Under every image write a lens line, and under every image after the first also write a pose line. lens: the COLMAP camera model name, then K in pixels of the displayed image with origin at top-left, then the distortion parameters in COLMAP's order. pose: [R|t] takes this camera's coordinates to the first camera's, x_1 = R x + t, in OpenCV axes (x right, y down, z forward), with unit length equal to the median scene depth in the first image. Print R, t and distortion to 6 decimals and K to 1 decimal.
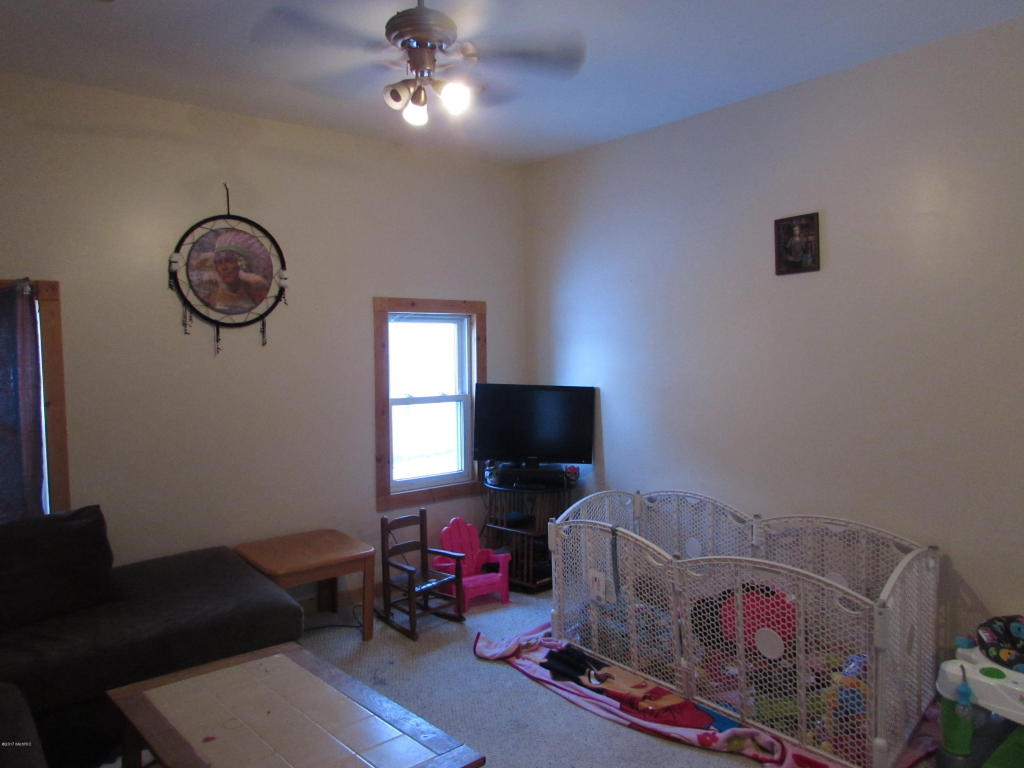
lens RADIAL K [[726.7, 0, 510.1], [0, 726.7, 378.4], [0, 0, 1]] dist [-0.004360, 0.006802]
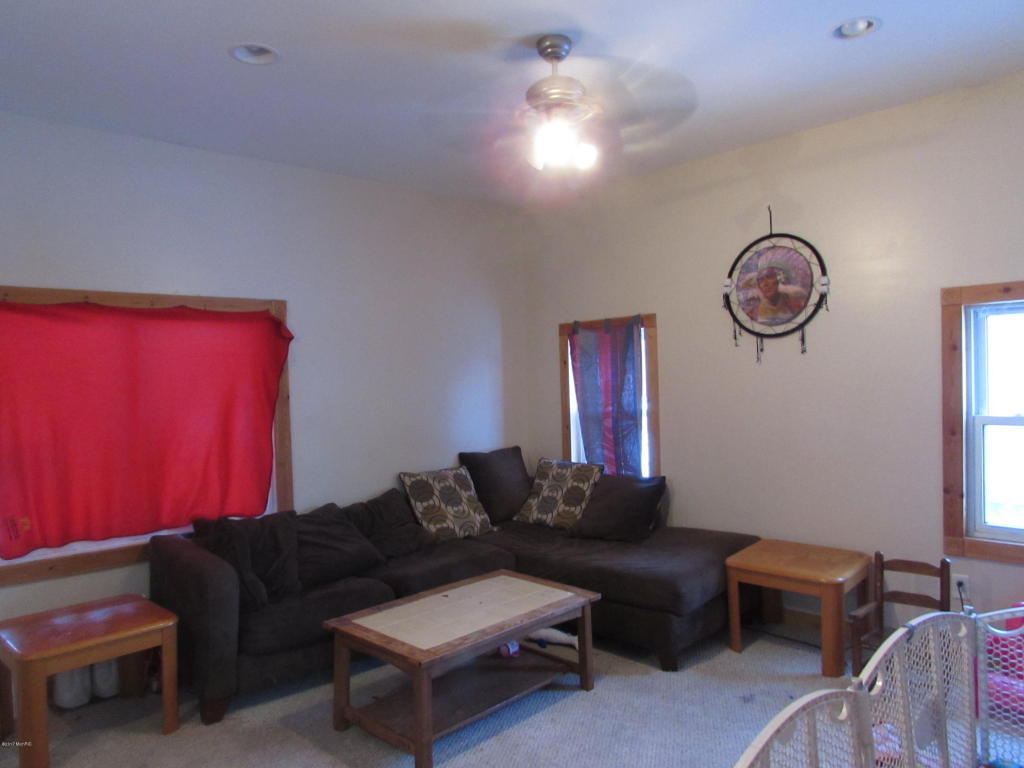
lens RADIAL K [[726.7, 0, 509.4], [0, 726.7, 384.4], [0, 0, 1]] dist [-0.004360, 0.006802]
pose [[0.091706, 0.020087, -0.995584, 0.661274], [-0.014849, 0.999713, 0.018803, -0.015667], [0.995675, 0.013059, 0.091978, 0.513014]]
